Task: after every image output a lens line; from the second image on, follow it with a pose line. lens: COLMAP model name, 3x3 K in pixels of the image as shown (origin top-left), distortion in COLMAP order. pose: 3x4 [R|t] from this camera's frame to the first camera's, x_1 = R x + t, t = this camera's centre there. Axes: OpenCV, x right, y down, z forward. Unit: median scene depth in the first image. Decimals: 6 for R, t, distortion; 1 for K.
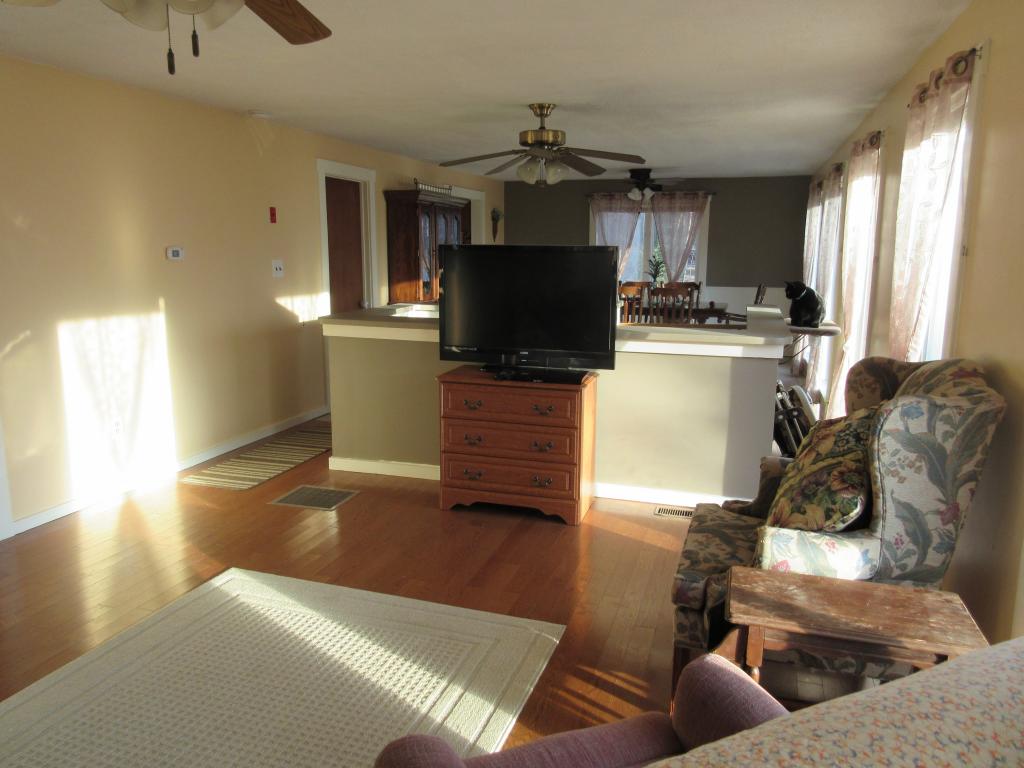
lens RADIAL K [[759.5, 0, 515.0], [0, 759.5, 388.0], [0, 0, 1]] dist [-0.001394, -0.008456]
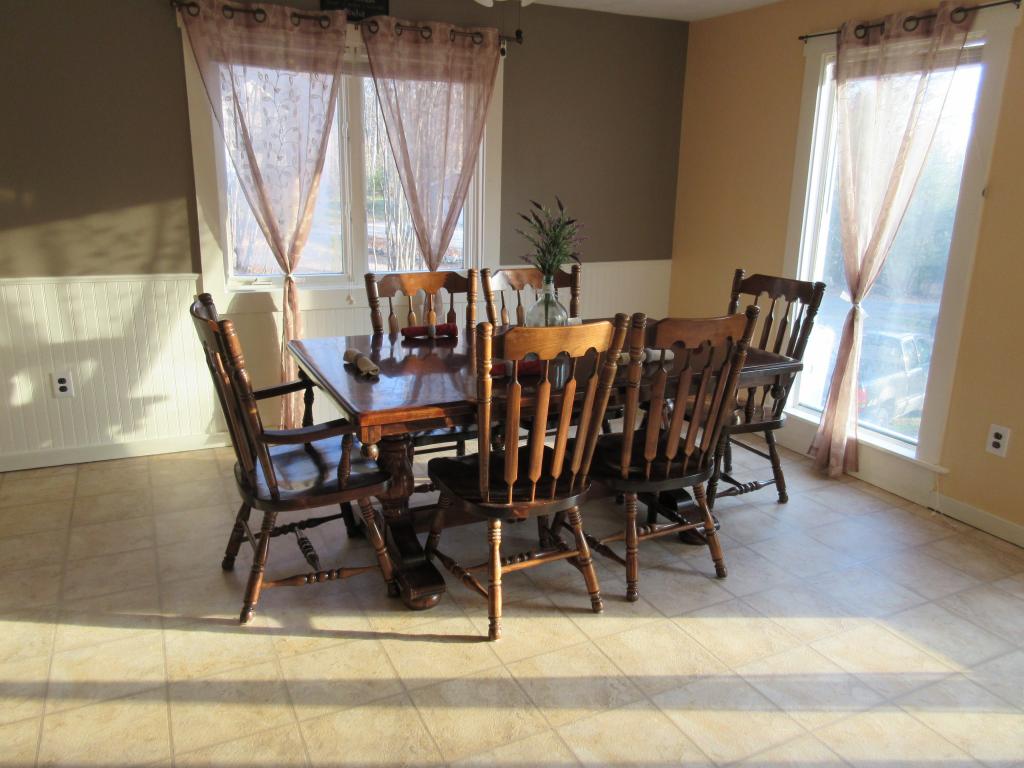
lens RADIAL K [[759.5, 0, 520.6], [0, 759.5, 378.6], [0, 0, 1]] dist [-0.001394, -0.008456]
pose [[0.746949, -0.163483, 0.644469, -0.062578], [0.102506, 0.986026, 0.131320, -0.291909], [-0.656932, -0.032027, 0.753269, 1.537326]]
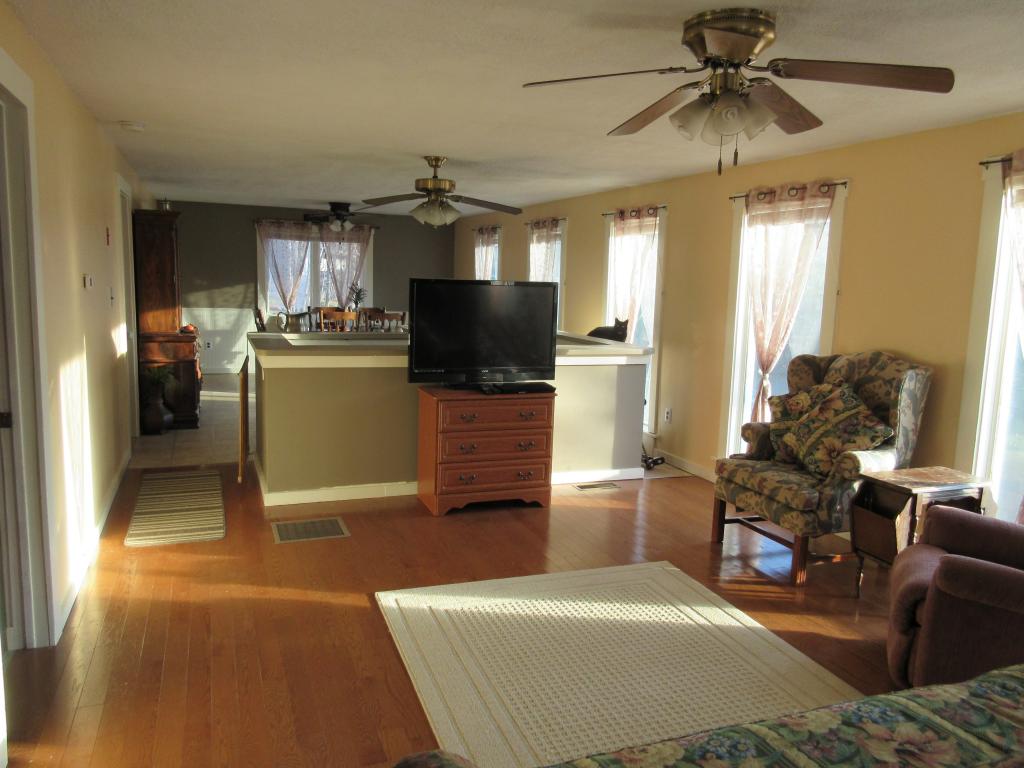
lens RADIAL K [[759.5, 0, 512.4], [0, 759.5, 383.6], [0, 0, 1]] dist [-0.001394, -0.008456]
pose [[0.786545, -0.070687, 0.613474, -0.619999], [0.091746, 0.995778, -0.002891, -0.017962], [-0.610679, 0.058557, 0.789710, 0.041519]]
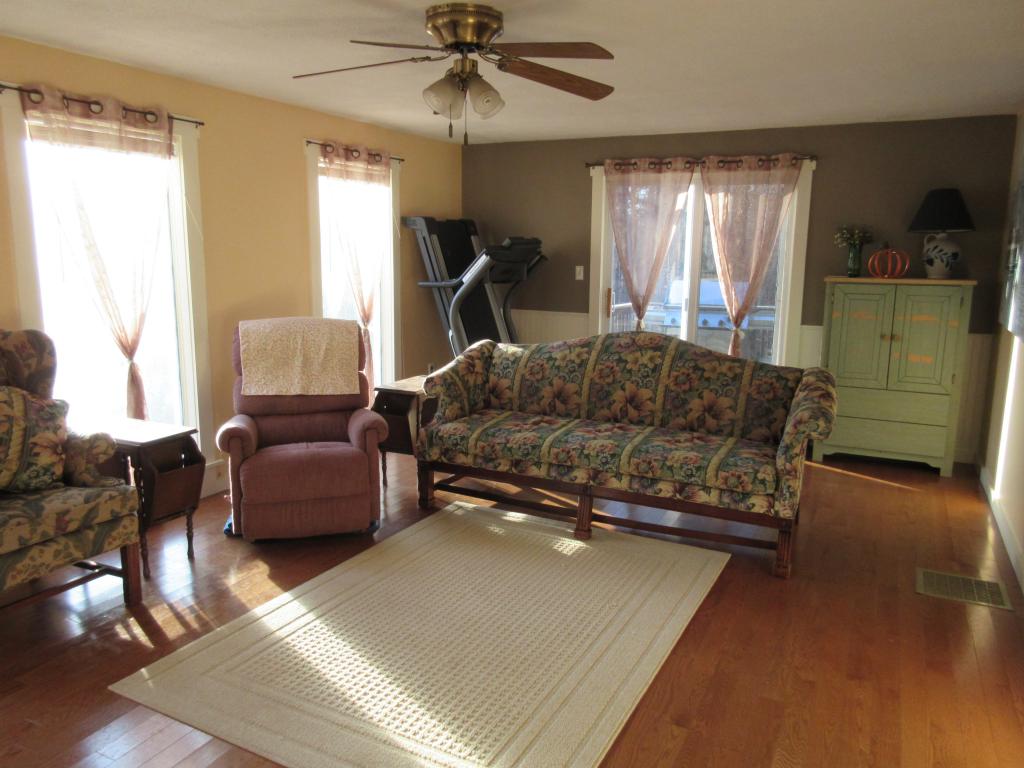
lens RADIAL K [[759.5, 0, 508.3], [0, 759.5, 376.1], [0, 0, 1]] dist [-0.001394, -0.008456]
pose [[-0.983861, -0.059151, 0.168877, -0.316683], [0.003475, 0.937287, 0.348543, -0.197553], [-0.178903, 0.343504, -0.921954, 1.012043]]
